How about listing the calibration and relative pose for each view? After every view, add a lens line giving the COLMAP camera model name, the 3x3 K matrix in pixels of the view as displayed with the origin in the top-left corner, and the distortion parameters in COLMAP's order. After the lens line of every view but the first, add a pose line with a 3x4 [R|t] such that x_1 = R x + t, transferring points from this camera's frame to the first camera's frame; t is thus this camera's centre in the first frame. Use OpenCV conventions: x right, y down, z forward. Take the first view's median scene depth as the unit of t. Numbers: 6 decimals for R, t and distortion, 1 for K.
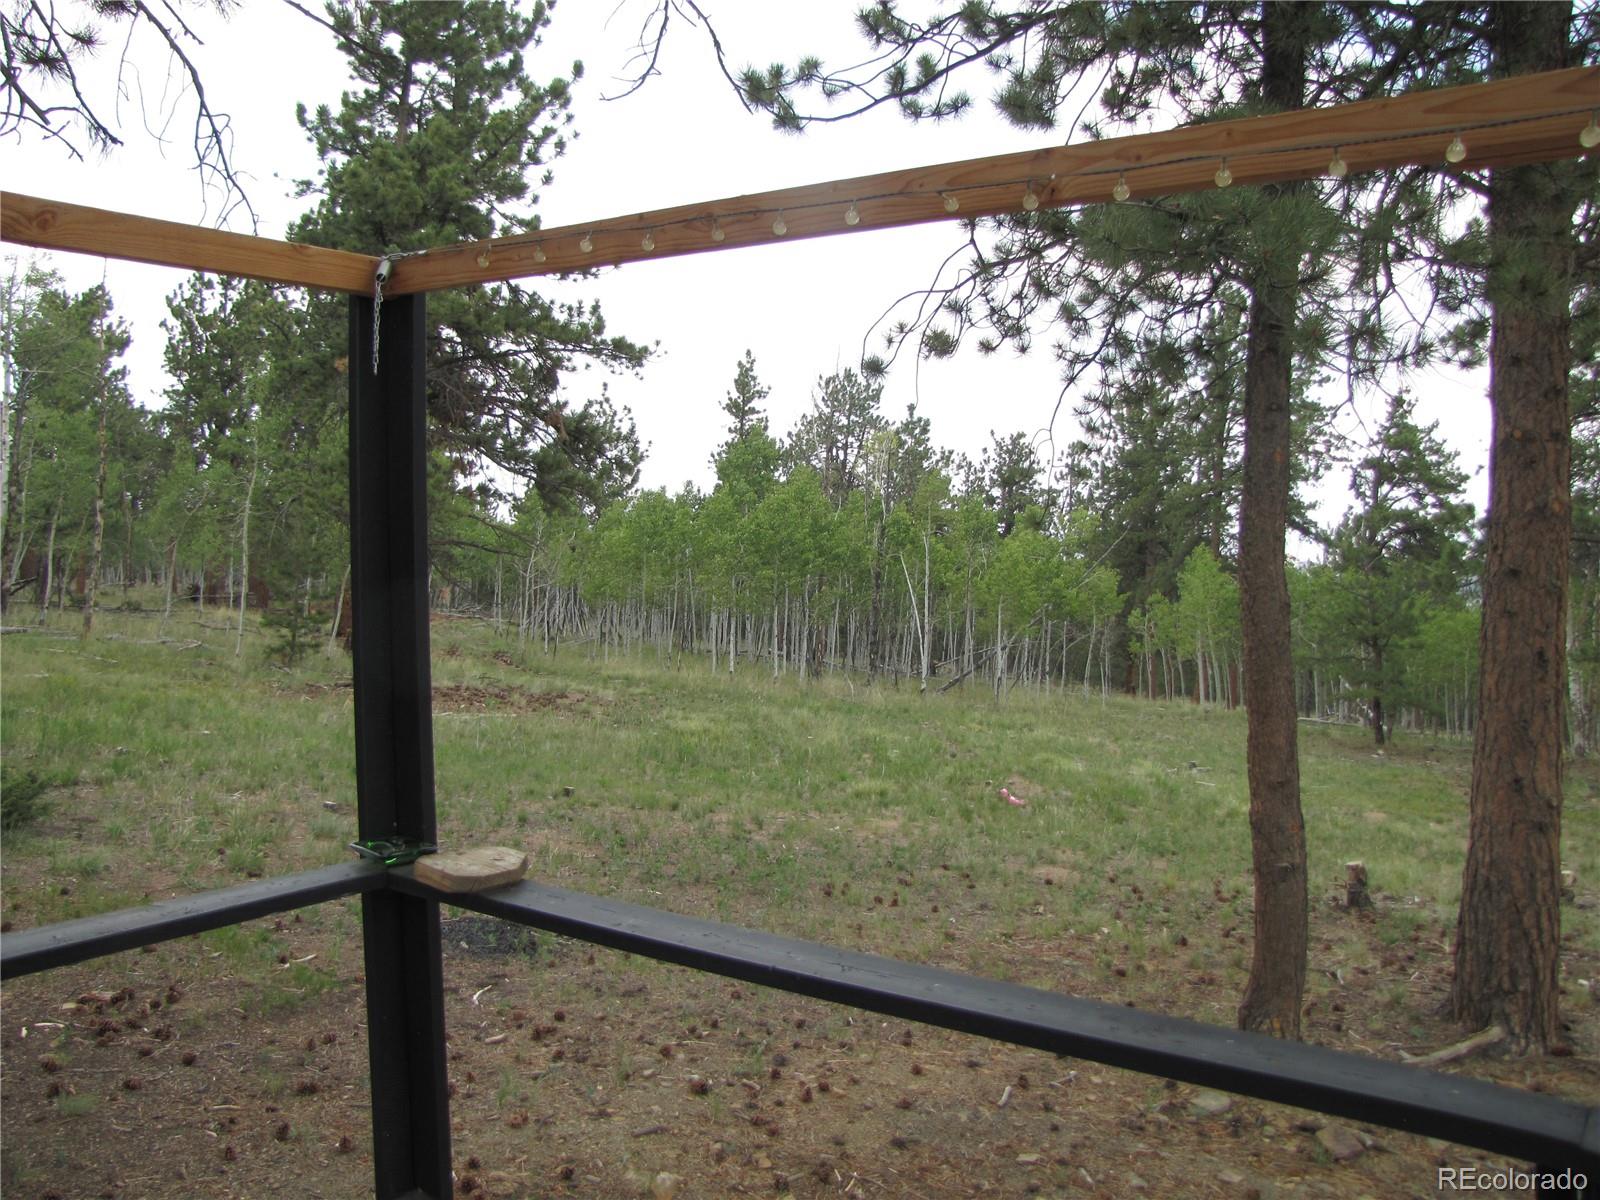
lens RADIAL K [[1340.4, 0, 806.1], [0, 1340.4, 581.1], [0, 0, 1]] dist [-0.181960, 0.155341]
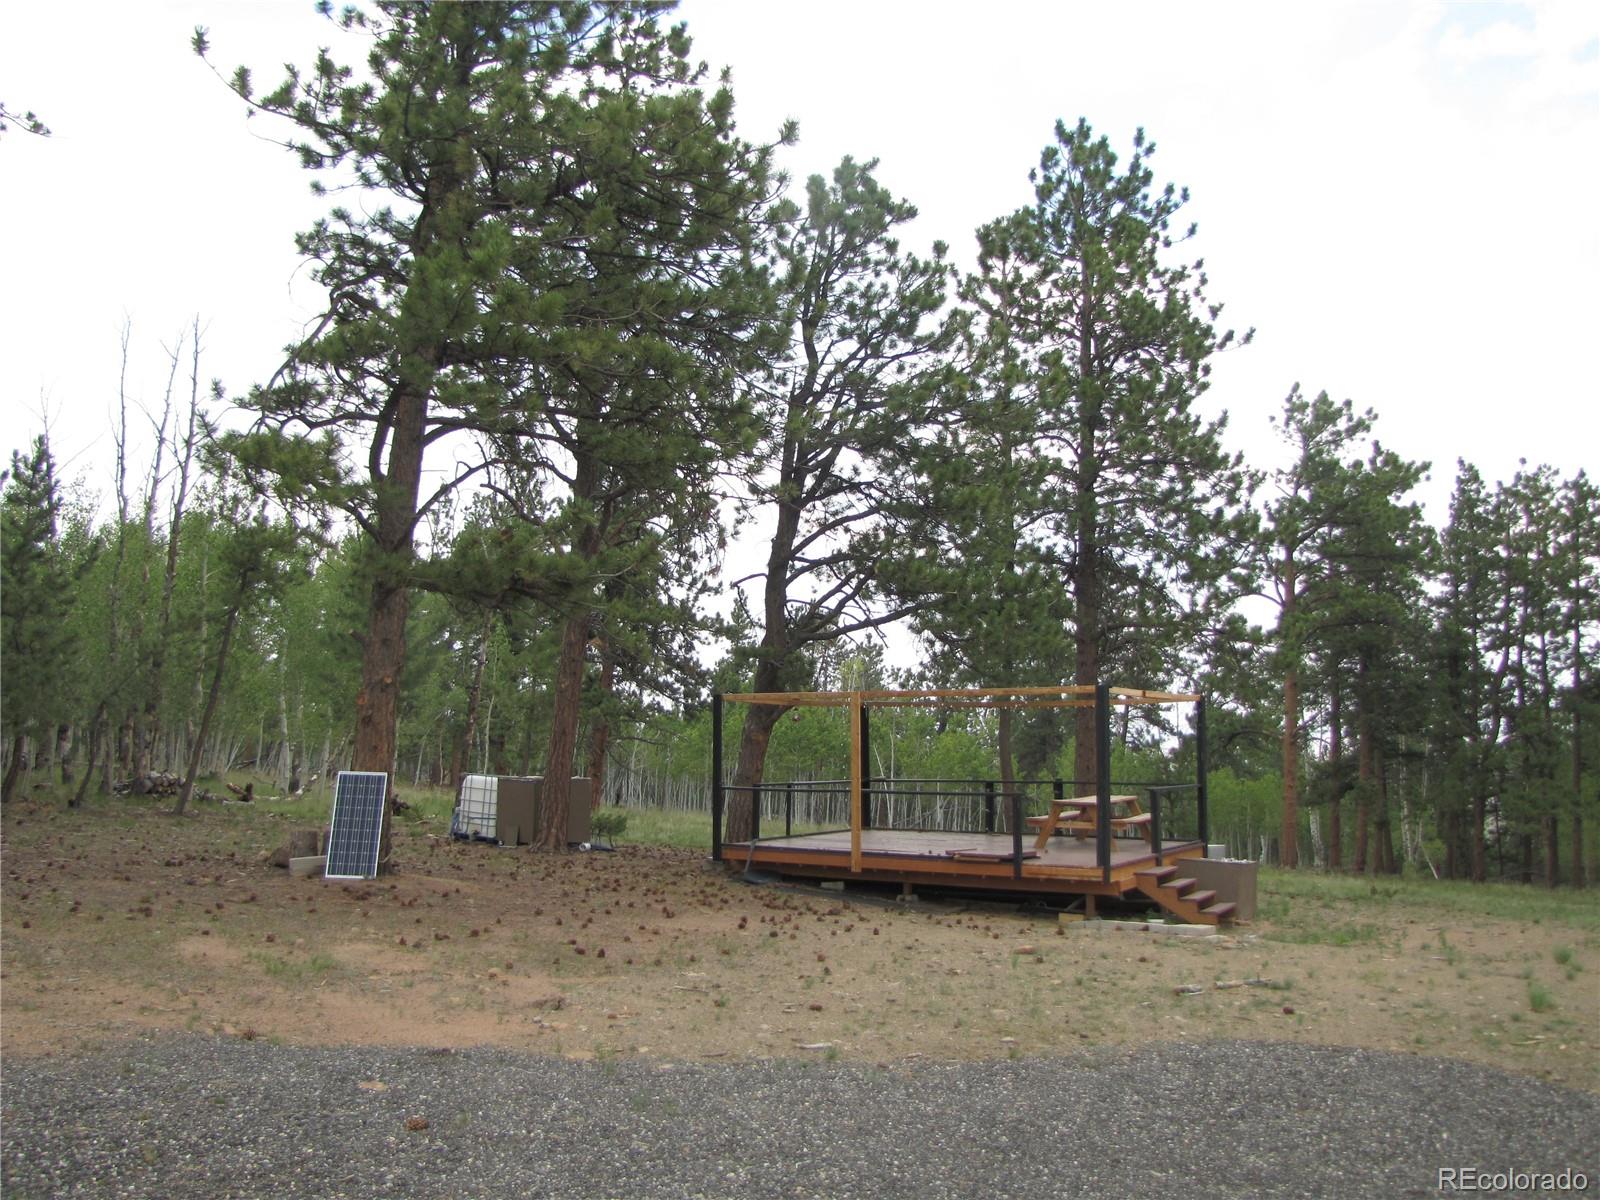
lens RADIAL K [[1340.4, 0, 806.1], [0, 1340.4, 581.1], [0, 0, 1]] dist [-0.181960, 0.155341]
pose [[0.998710, 0.001143, 0.050767, -0.104547], [0.006187, 0.989559, -0.143996, 0.015915], [-0.050401, 0.144124, 0.988275, -0.661582]]
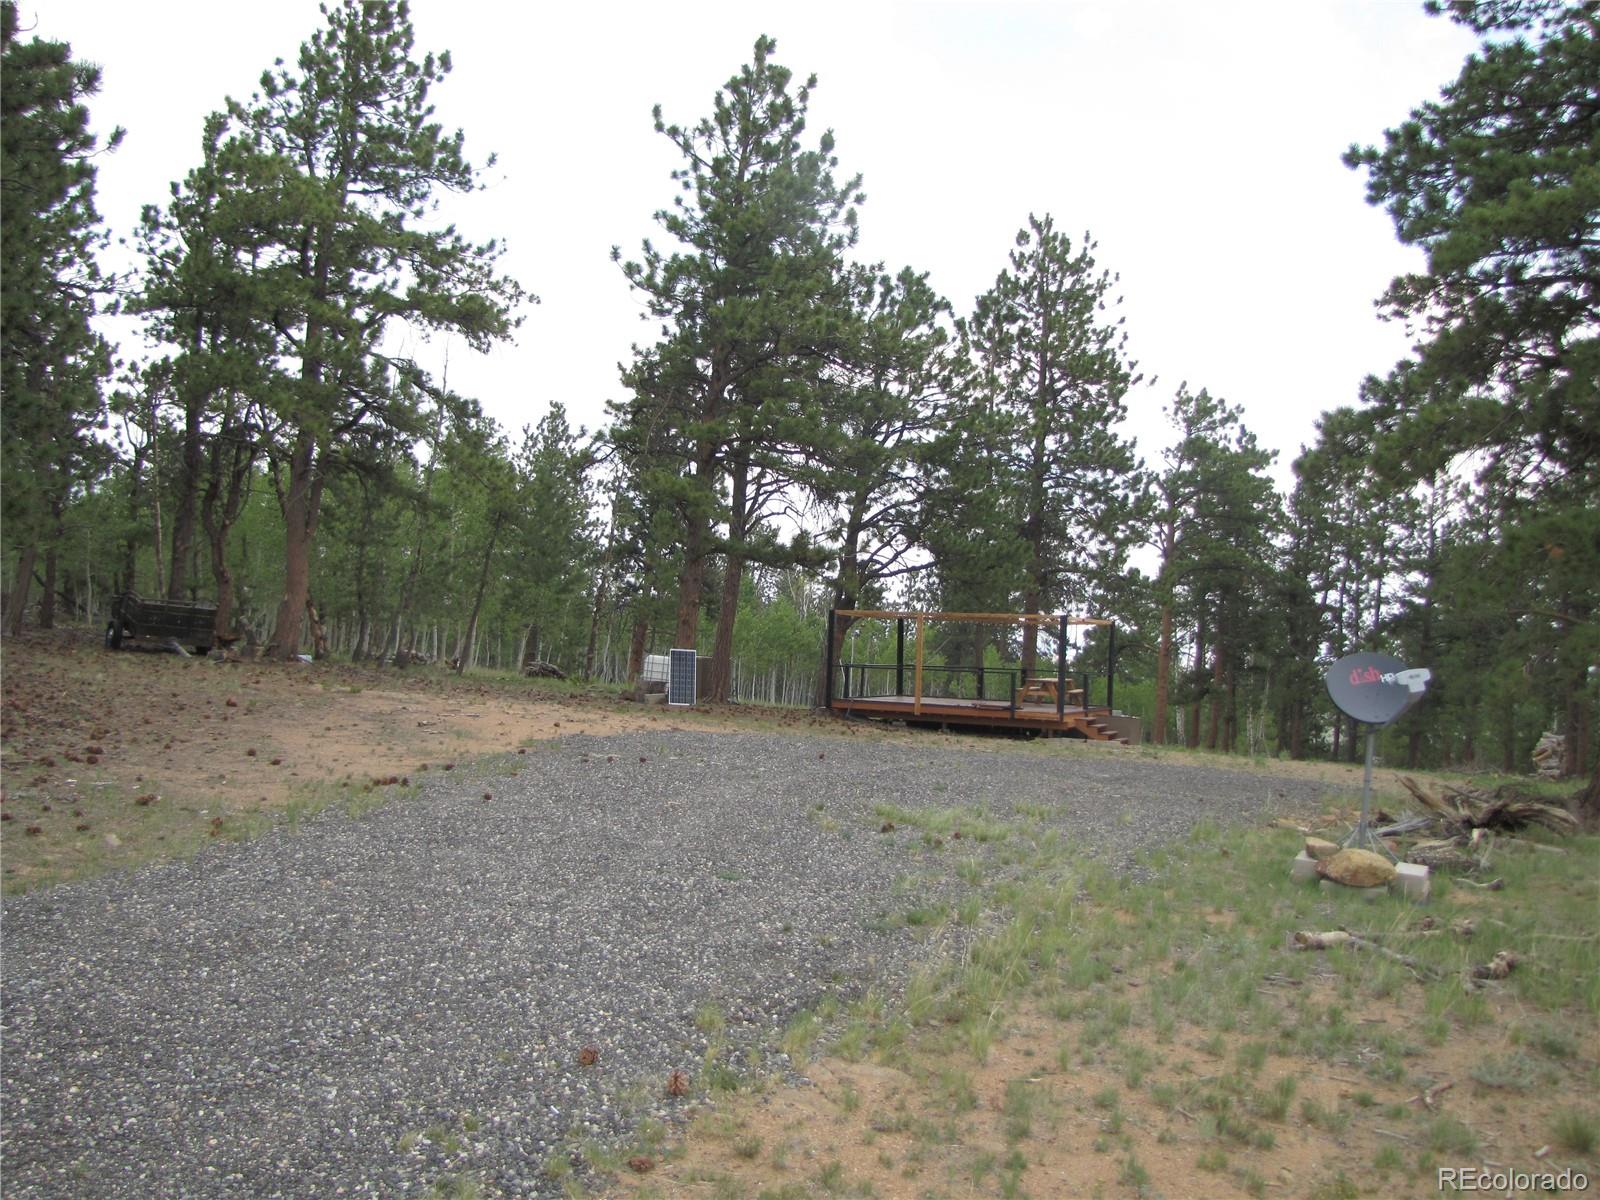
lens RADIAL K [[1340.4, 0, 806.1], [0, 1340.4, 581.1], [0, 0, 1]] dist [-0.181960, 0.155341]
pose [[0.990123, 0.033980, 0.136024, -0.772793], [-0.024468, 0.997176, -0.071000, 0.072673], [-0.138052, 0.066970, 0.988158, -2.242779]]
